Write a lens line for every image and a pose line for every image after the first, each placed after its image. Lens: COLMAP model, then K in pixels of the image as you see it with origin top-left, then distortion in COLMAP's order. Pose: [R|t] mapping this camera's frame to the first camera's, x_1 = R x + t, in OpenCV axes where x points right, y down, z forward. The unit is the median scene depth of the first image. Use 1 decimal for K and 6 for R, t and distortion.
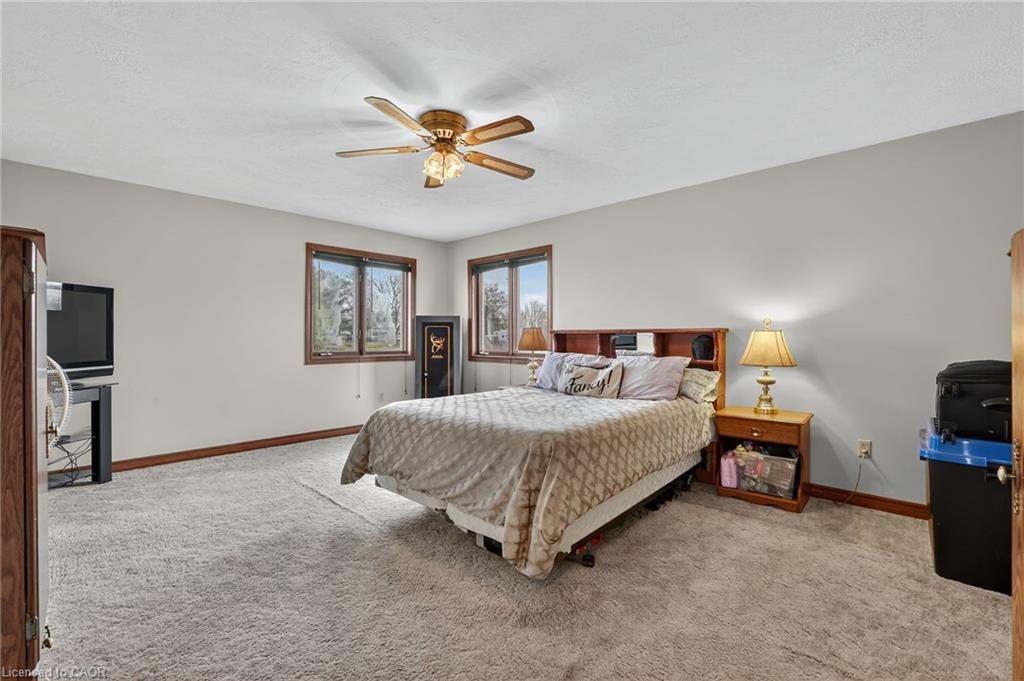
lens RADIAL K [[467.0, 0, 512.0], [0, 467.0, 341.0], [0, 0, 1]] dist [-0.002825, -0.000061]
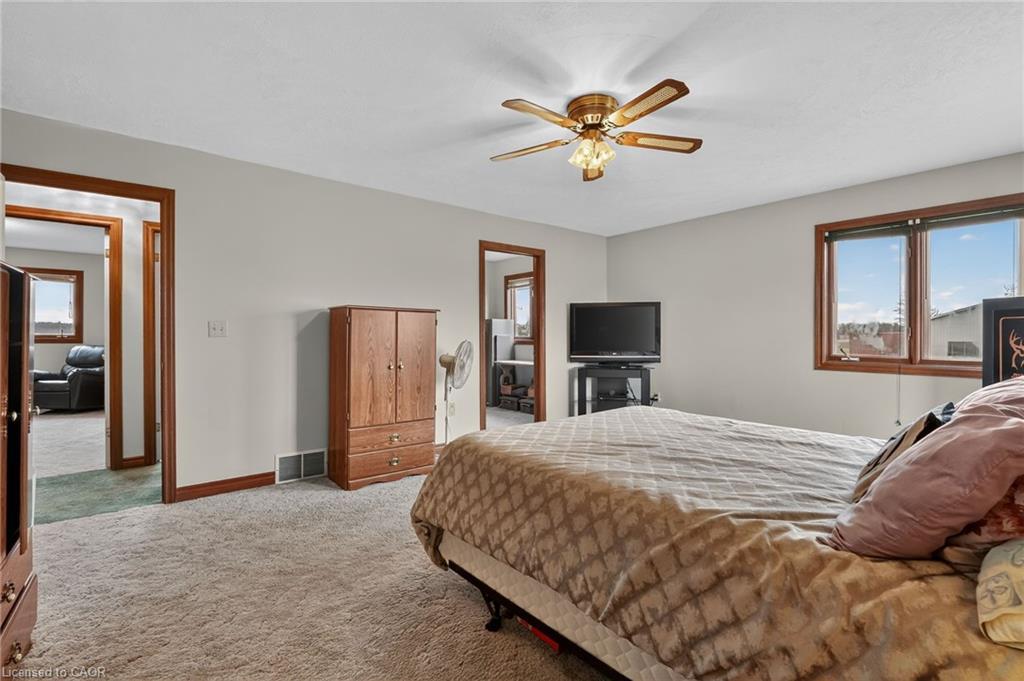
lens RADIAL K [[467.0, 0, 512.7], [0, 467.0, 334.8], [0, 0, 1]] dist [-0.002825, -0.000061]
pose [[-0.166661, -0.001381, -0.986013, 0.982894], [-0.012910, 0.999916, 0.000781, -0.012408], [0.985930, 0.012860, -0.166664, 1.220715]]
